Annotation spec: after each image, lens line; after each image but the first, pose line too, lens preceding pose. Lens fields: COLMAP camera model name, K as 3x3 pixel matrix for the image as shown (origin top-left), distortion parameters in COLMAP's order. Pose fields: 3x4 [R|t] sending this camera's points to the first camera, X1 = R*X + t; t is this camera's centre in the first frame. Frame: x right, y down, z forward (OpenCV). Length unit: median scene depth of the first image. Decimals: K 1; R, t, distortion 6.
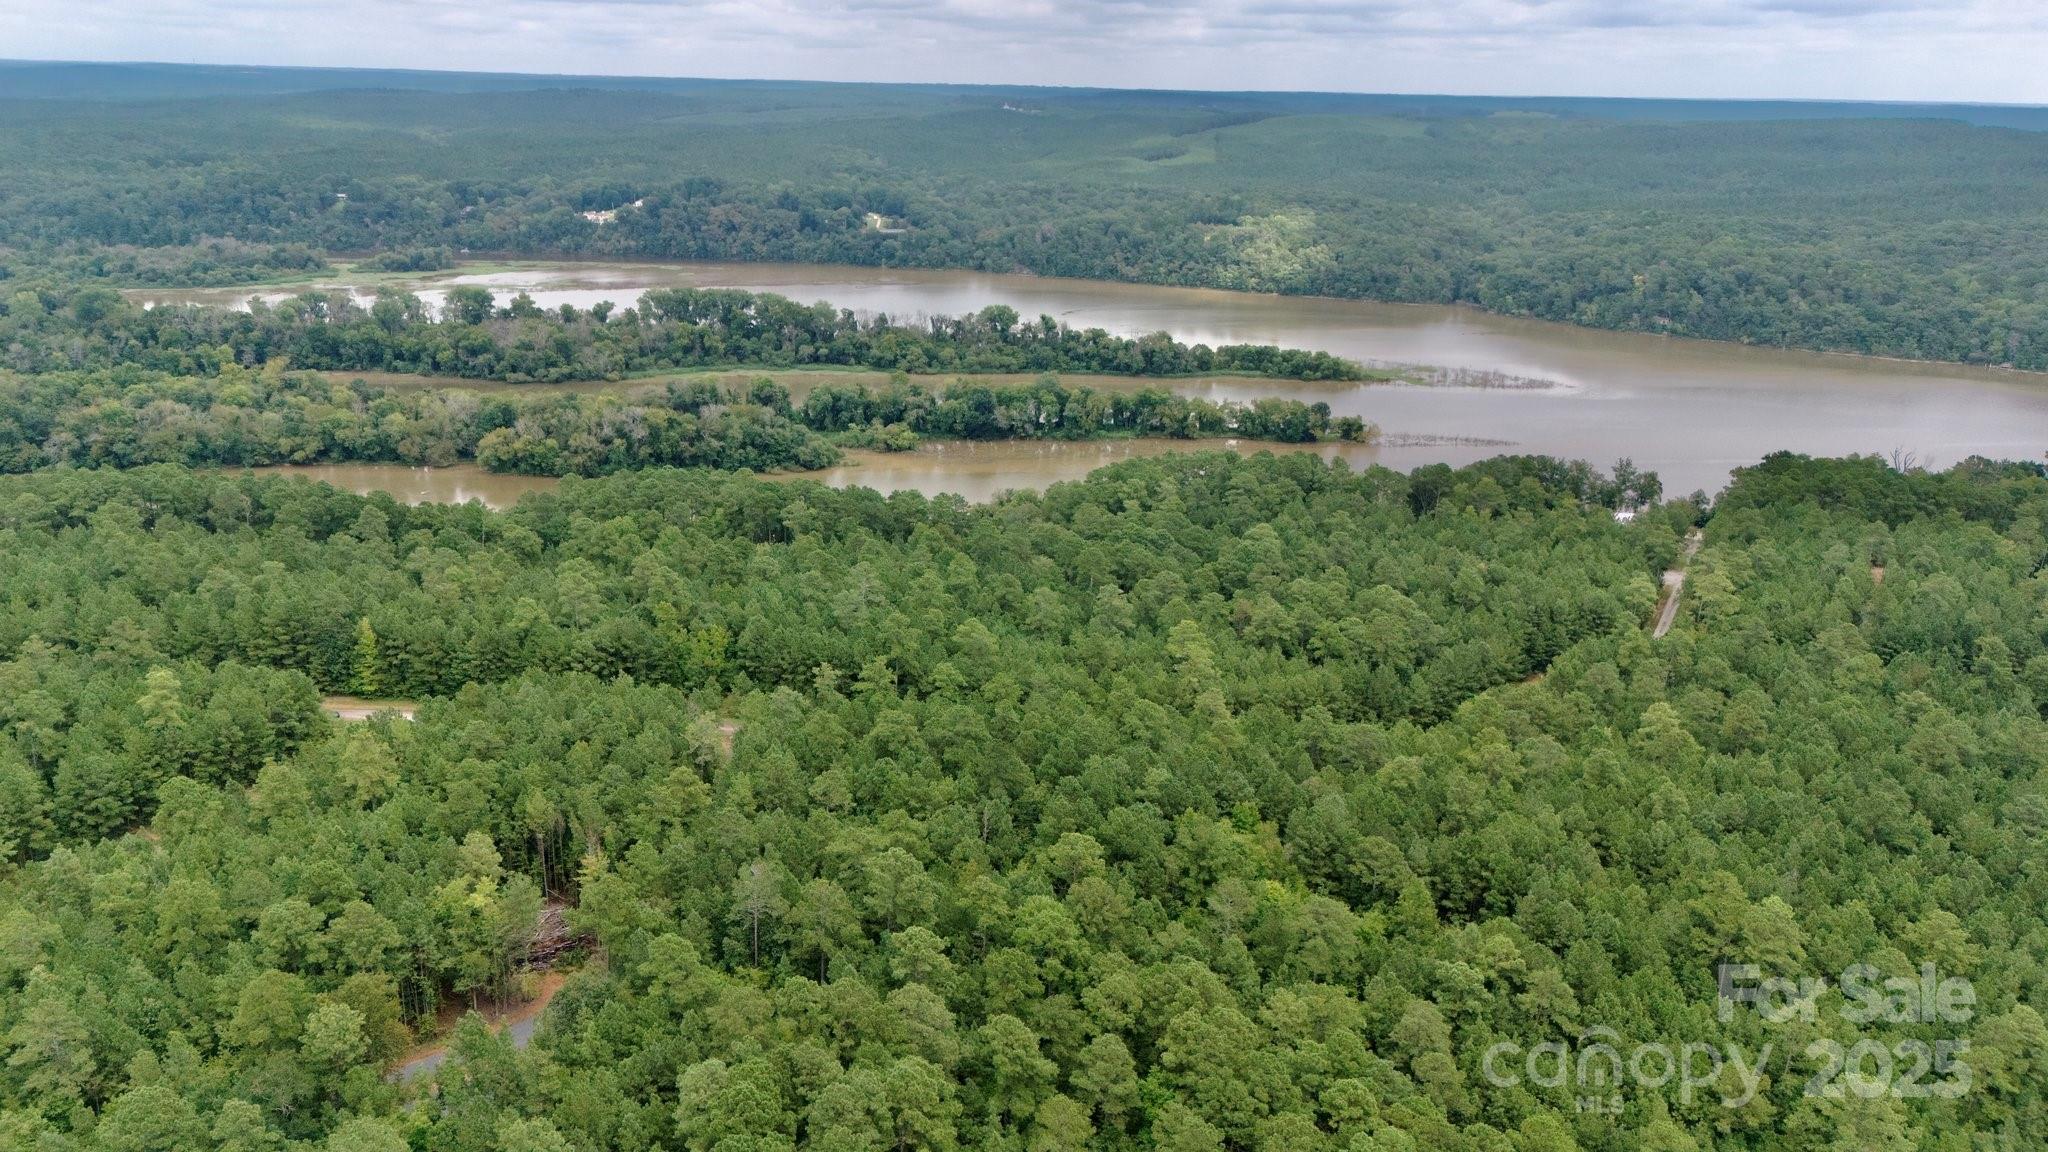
lens RADIAL K [[1481.4, 0, 1024.0], [0, 1481.4, 576.0], [0, 0, 1]] dist [0.072220, -0.084674]
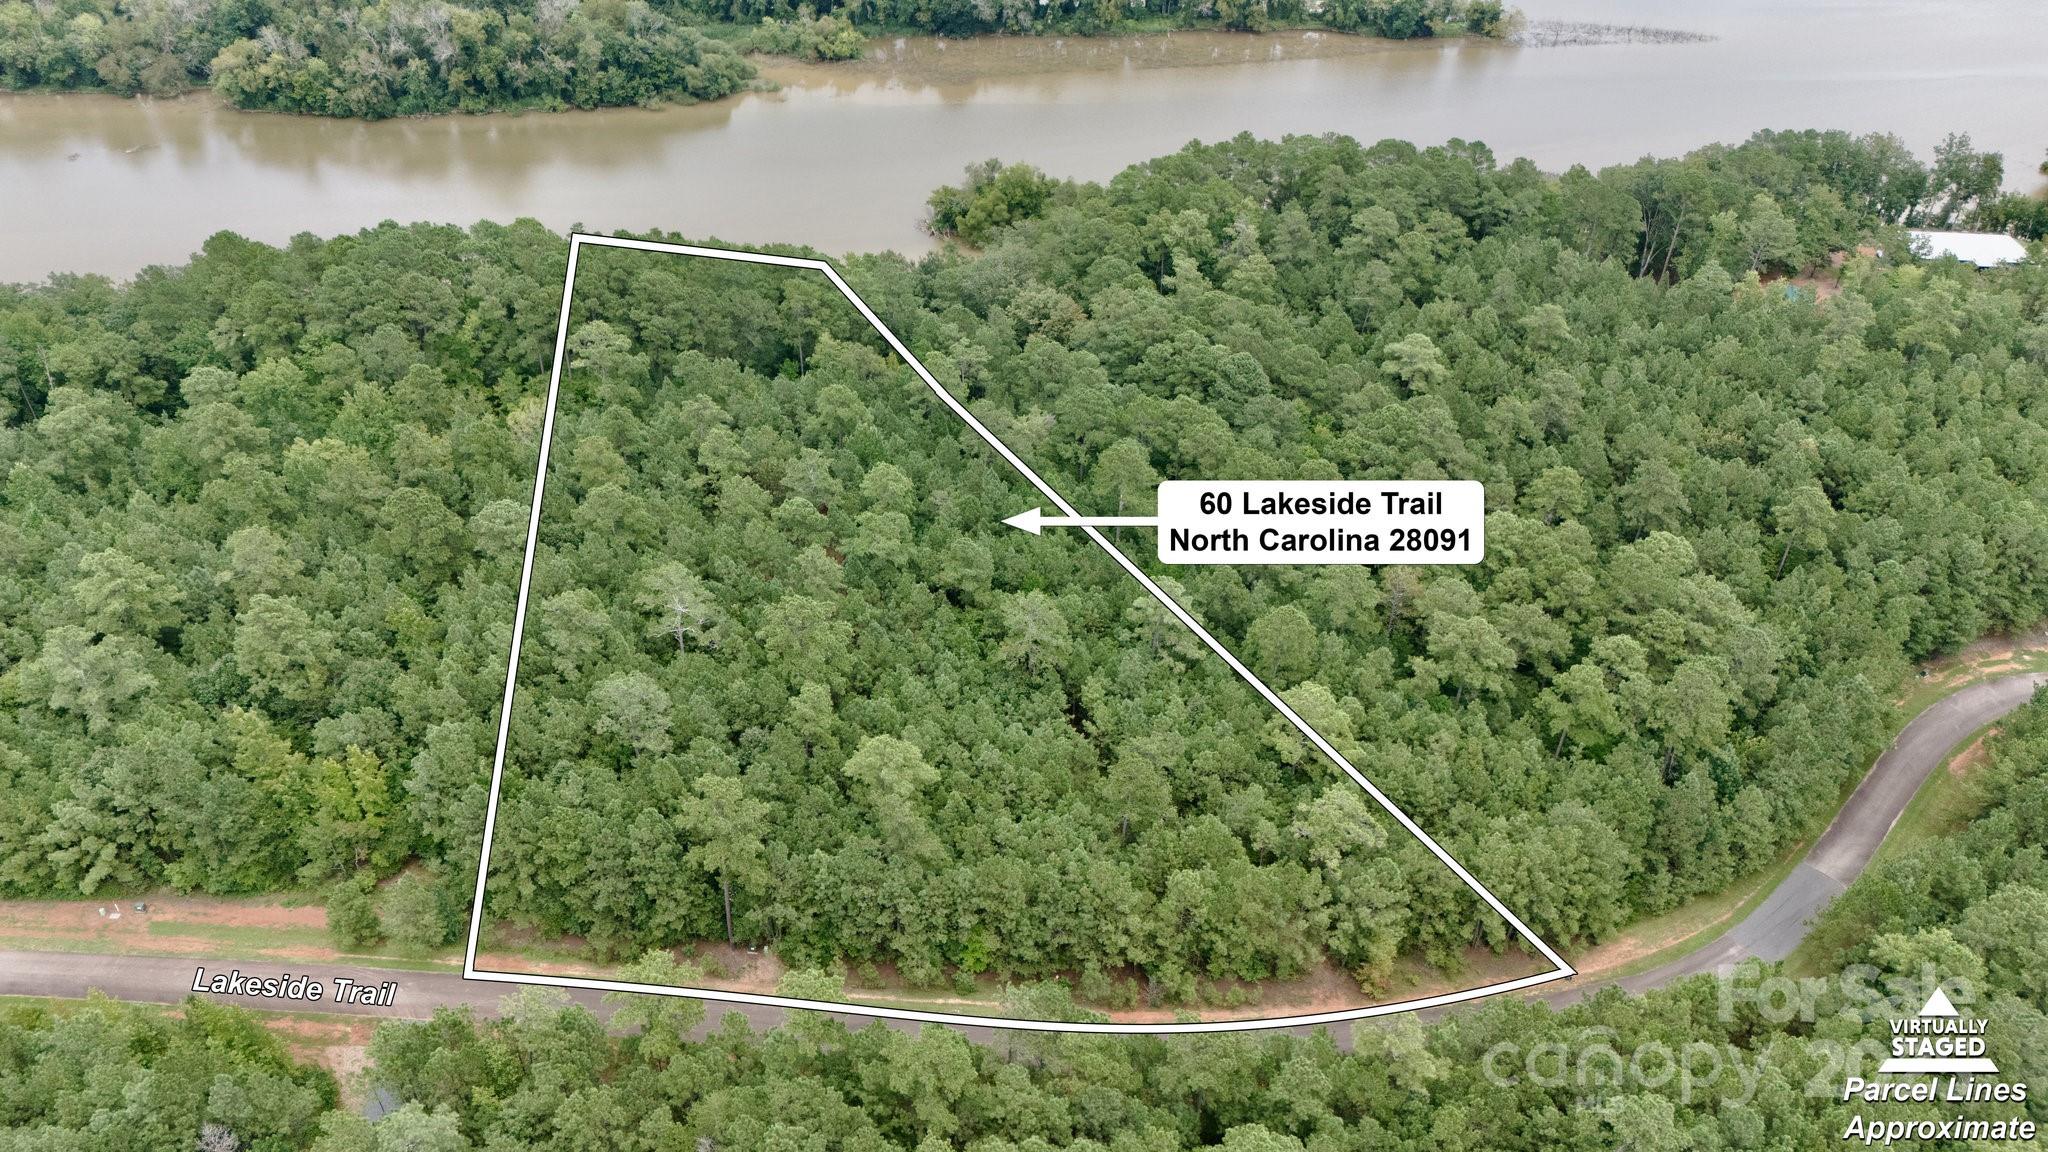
lens RADIAL K [[1569.0, 0, 1024.0], [0, 1569.0, 576.0], [0, 0, 1]] dist [0.026233, -0.005326]
pose [[0.999995, -0.001199, -0.002895, 0.005670], [0.002019, 0.953093, 0.302671, -0.083144], [0.002396, -0.302676, 0.953091, 0.241901]]
